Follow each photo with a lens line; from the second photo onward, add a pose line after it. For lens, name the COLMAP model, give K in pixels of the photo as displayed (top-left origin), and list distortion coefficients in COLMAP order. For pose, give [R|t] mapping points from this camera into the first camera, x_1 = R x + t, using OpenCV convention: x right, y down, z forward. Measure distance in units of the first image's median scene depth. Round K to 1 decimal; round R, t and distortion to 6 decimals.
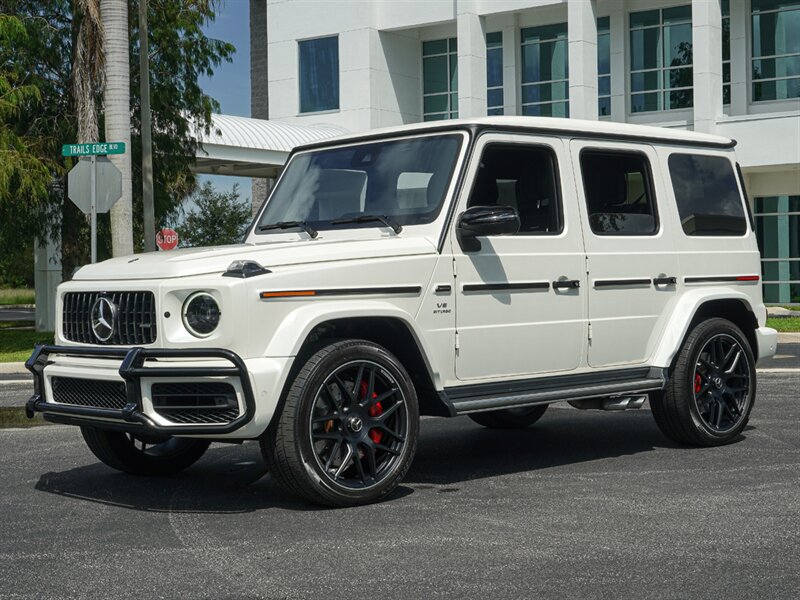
lens RADIAL K [[1381.2, 0, 400.0], [0, 1381.2, 300.0], [0, 0, 1]] dist [0.024652, 0.019219]
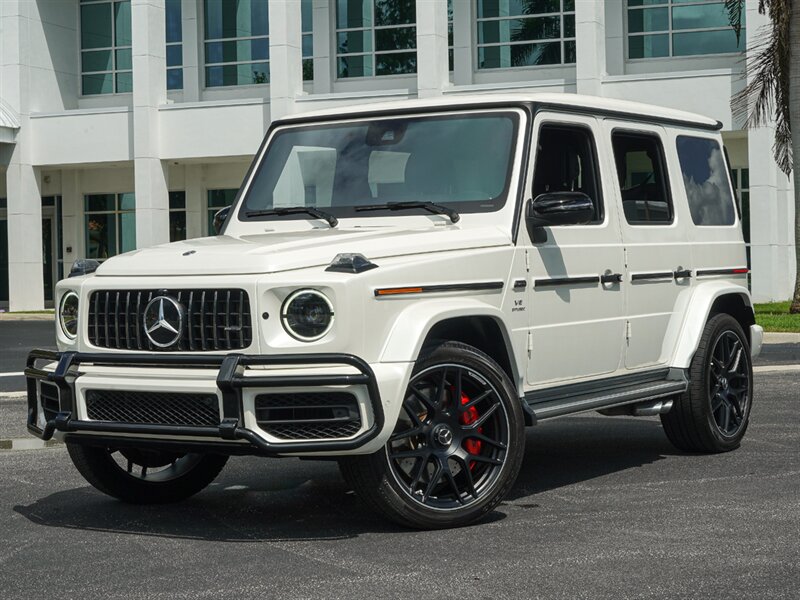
lens RADIAL K [[1650.0, 0, 400.0], [0, 1650.0, 300.0], [0, 0, 1]] dist [0.035463, -0.183404]
pose [[0.969174, -0.007691, 0.246258, -0.307376], [0.007226, 0.999970, 0.002790, -0.001364], [-0.246272, -0.000924, 0.969200, -0.023126]]
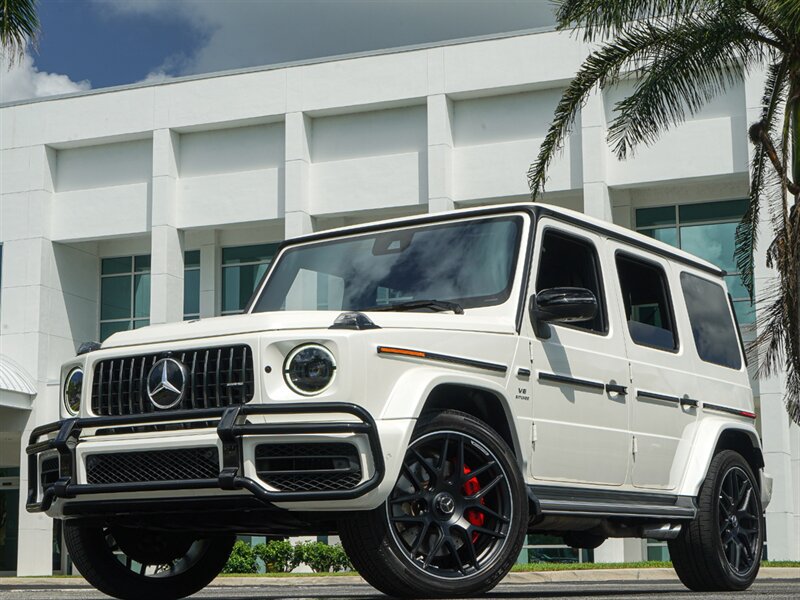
lens RADIAL K [[1650.0, 0, 400.0], [0, 1650.0, 300.0], [0, 0, 1]] dist [0.035463, -0.183404]
pose [[0.971203, 0.047373, 0.233495, -0.299069], [-0.004432, 0.983455, -0.181096, 0.139834], [-0.238211, 0.174846, 0.955345, -0.018470]]
